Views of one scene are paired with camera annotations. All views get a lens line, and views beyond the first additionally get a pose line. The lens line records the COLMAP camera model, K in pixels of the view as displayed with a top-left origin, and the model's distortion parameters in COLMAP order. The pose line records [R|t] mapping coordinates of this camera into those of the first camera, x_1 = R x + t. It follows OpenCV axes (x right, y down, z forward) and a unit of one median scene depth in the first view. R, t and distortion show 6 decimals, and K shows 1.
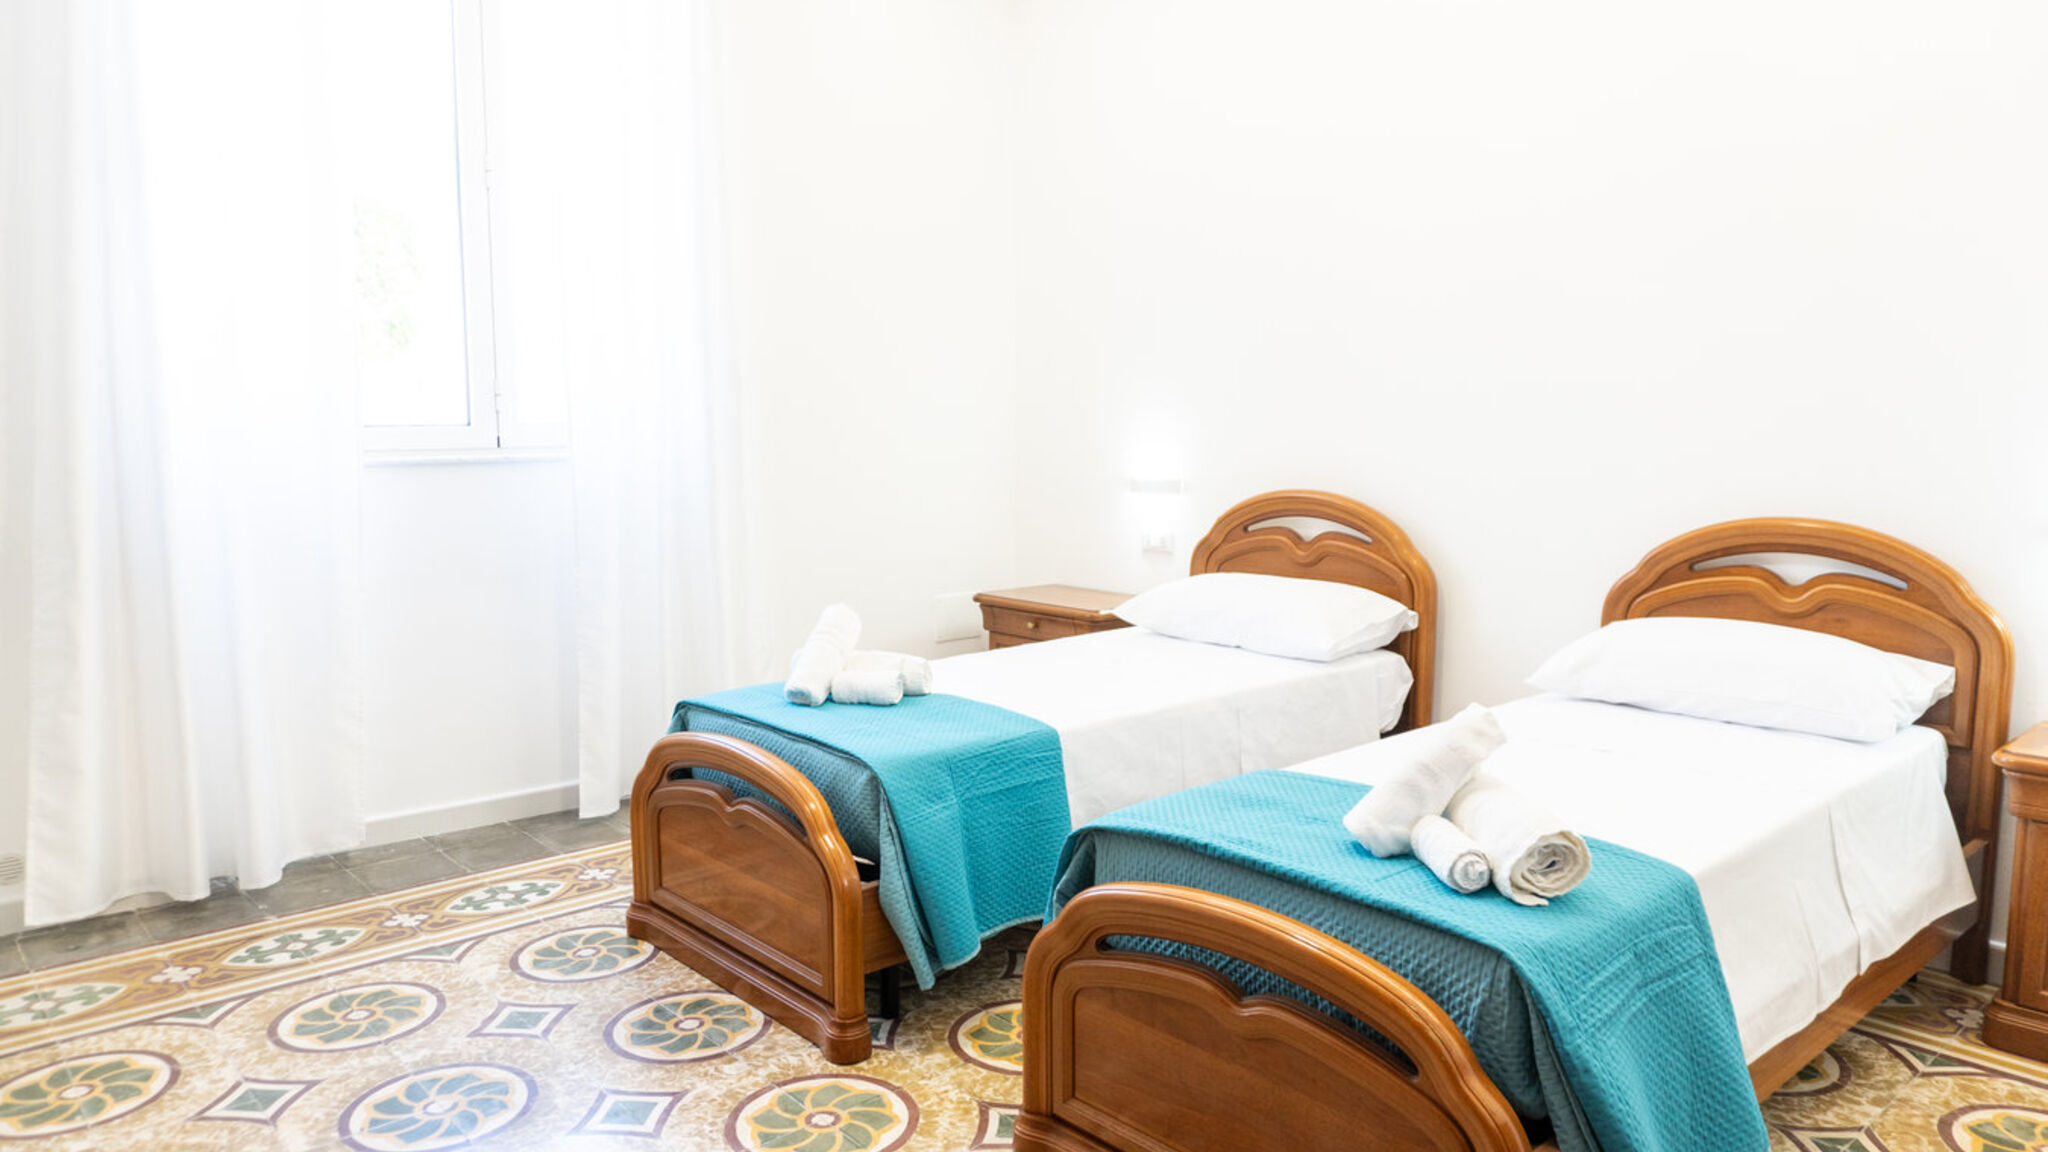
lens RADIAL K [[1386.5, 0, 1023.0], [0, 1386.5, 565.9], [0, 0, 1]] dist [-0.012741, -0.004978]
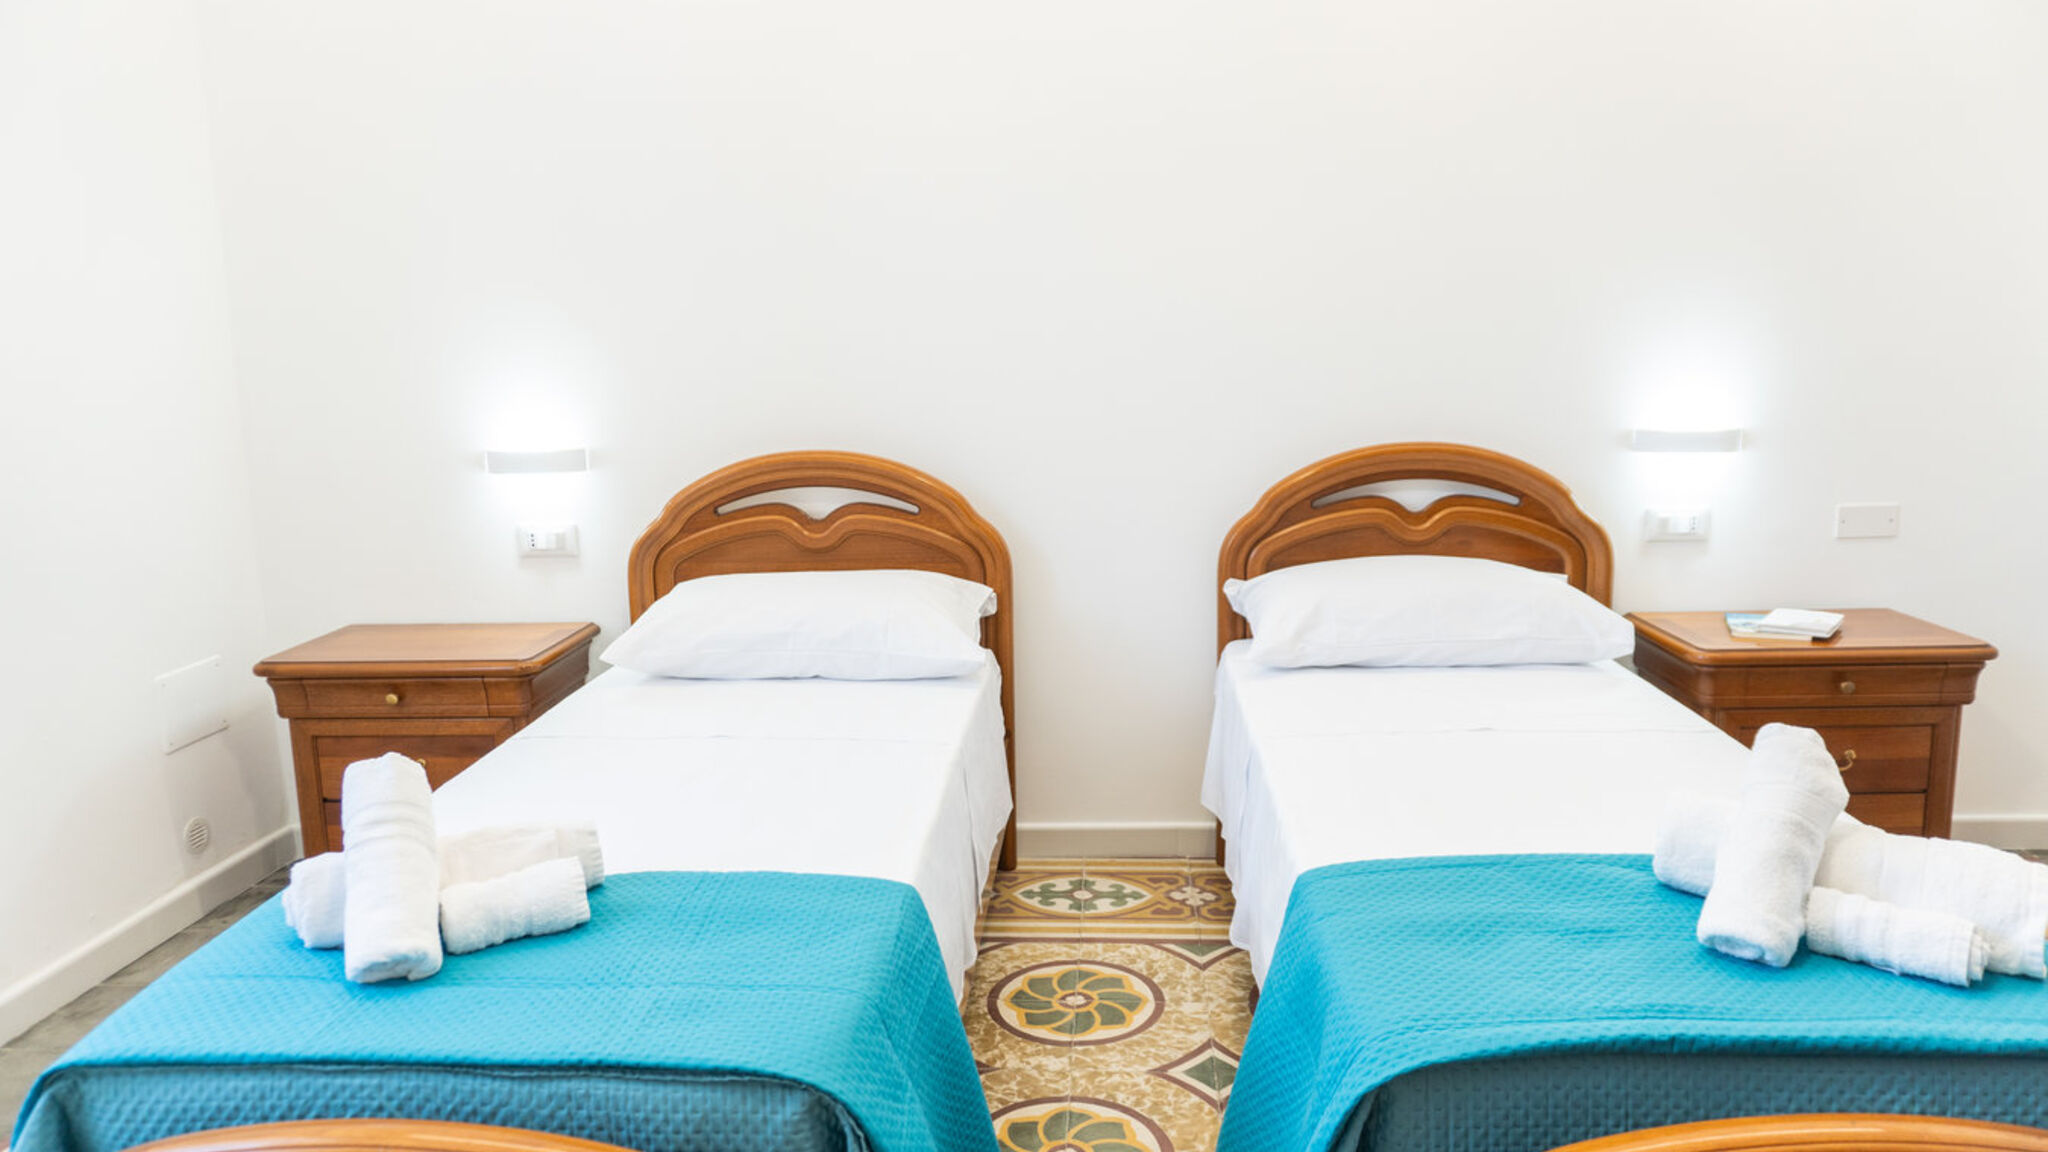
lens RADIAL K [[1364.2, 0, 1024.0], [0, 1364.2, 576.0], [0, 0, 1]] dist [-0.010351, -0.002864]
pose [[0.708051, -0.140157, 0.692113, -0.304679], [0.102550, 0.990124, 0.095595, -0.060666], [-0.698676, 0.003290, 0.715431, 0.498097]]
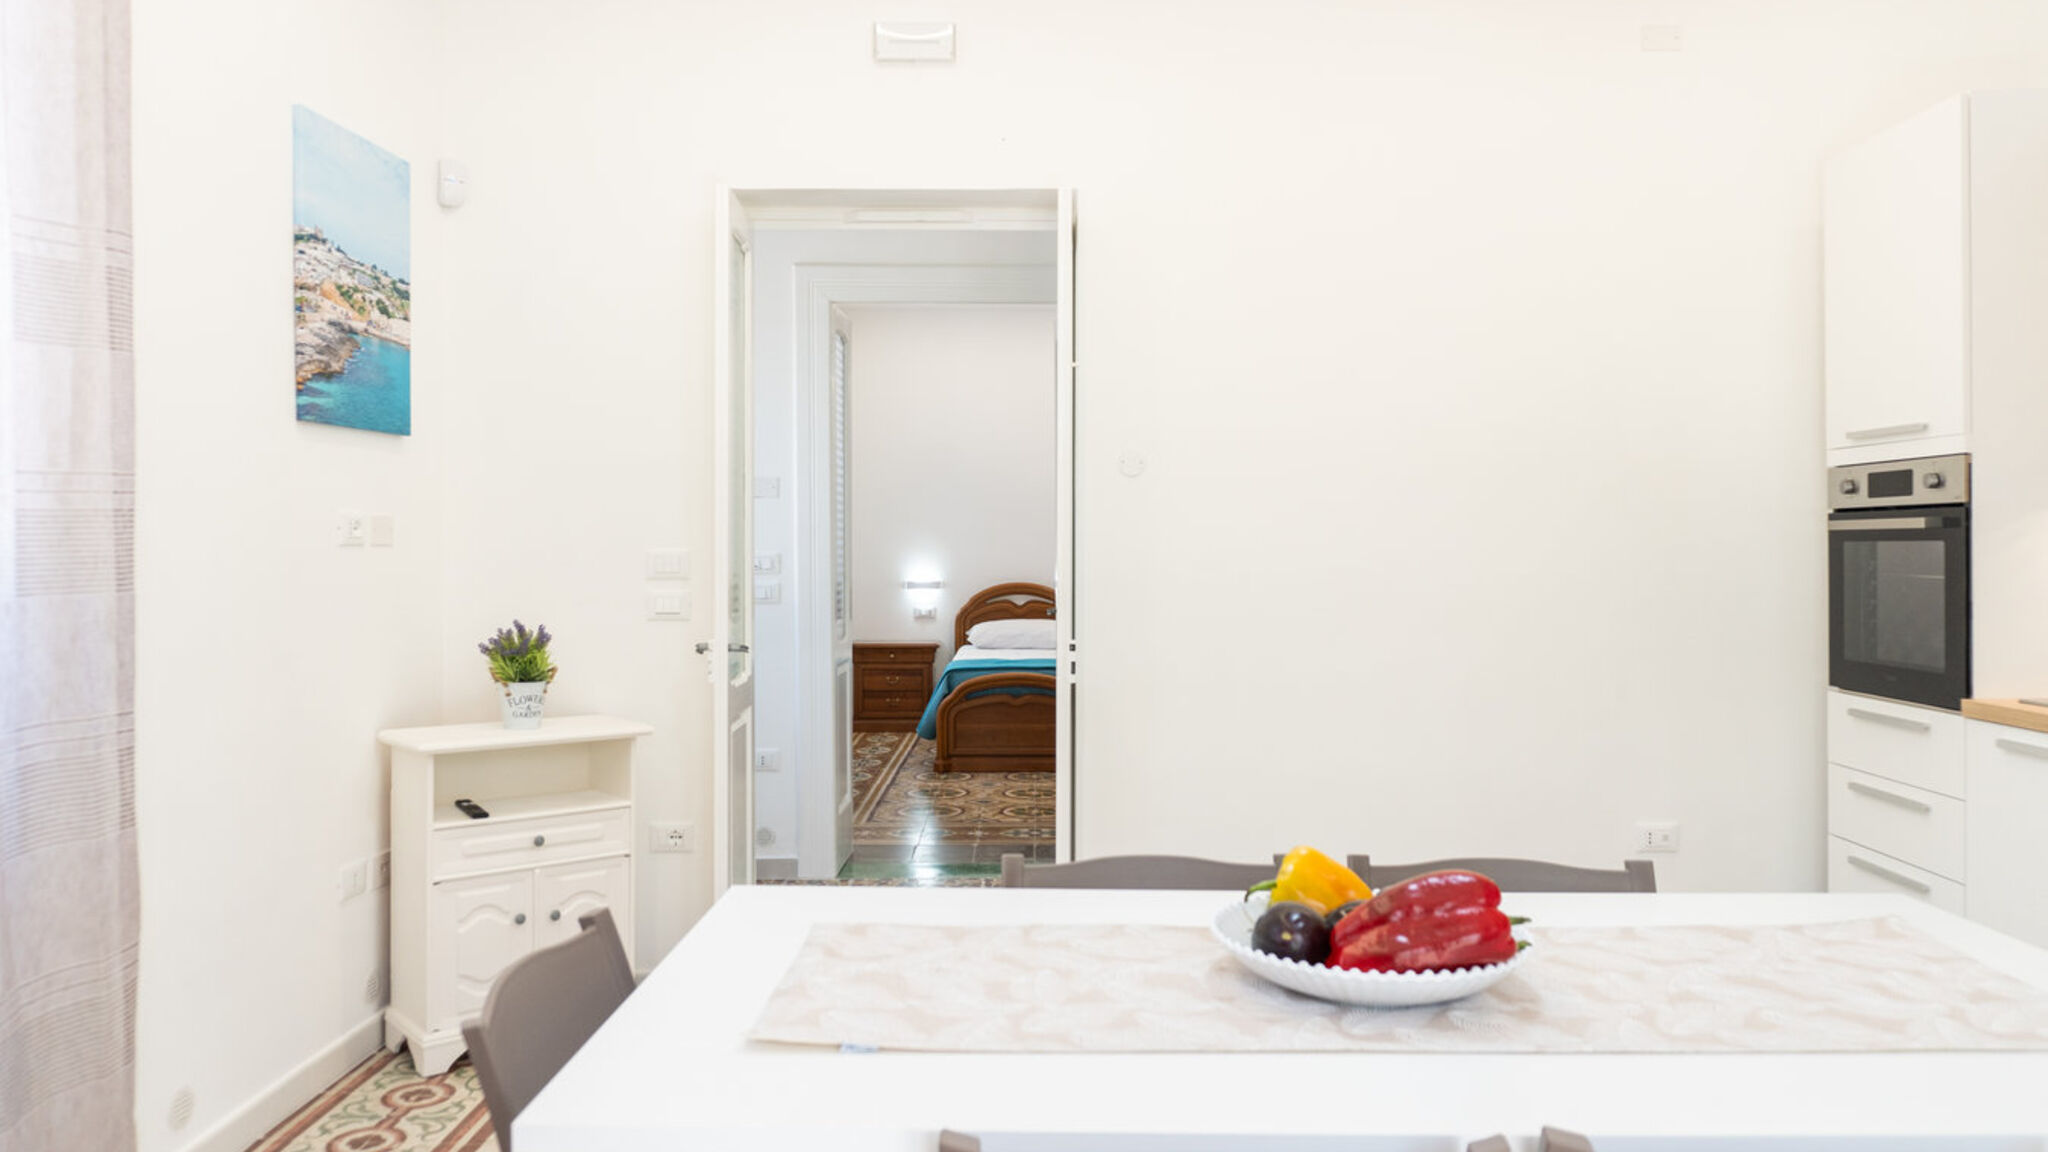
lens RADIAL K [[1386.5, 0, 1023.0], [0, 1386.5, 565.9], [0, 0, 1]] dist [-0.012741, -0.004978]
pose [[0.665129, -0.004027, 0.746718, -1.938544], [0.086574, 0.993658, -0.071756, 0.105938], [-0.741693, 0.112373, 0.661259, -0.682030]]
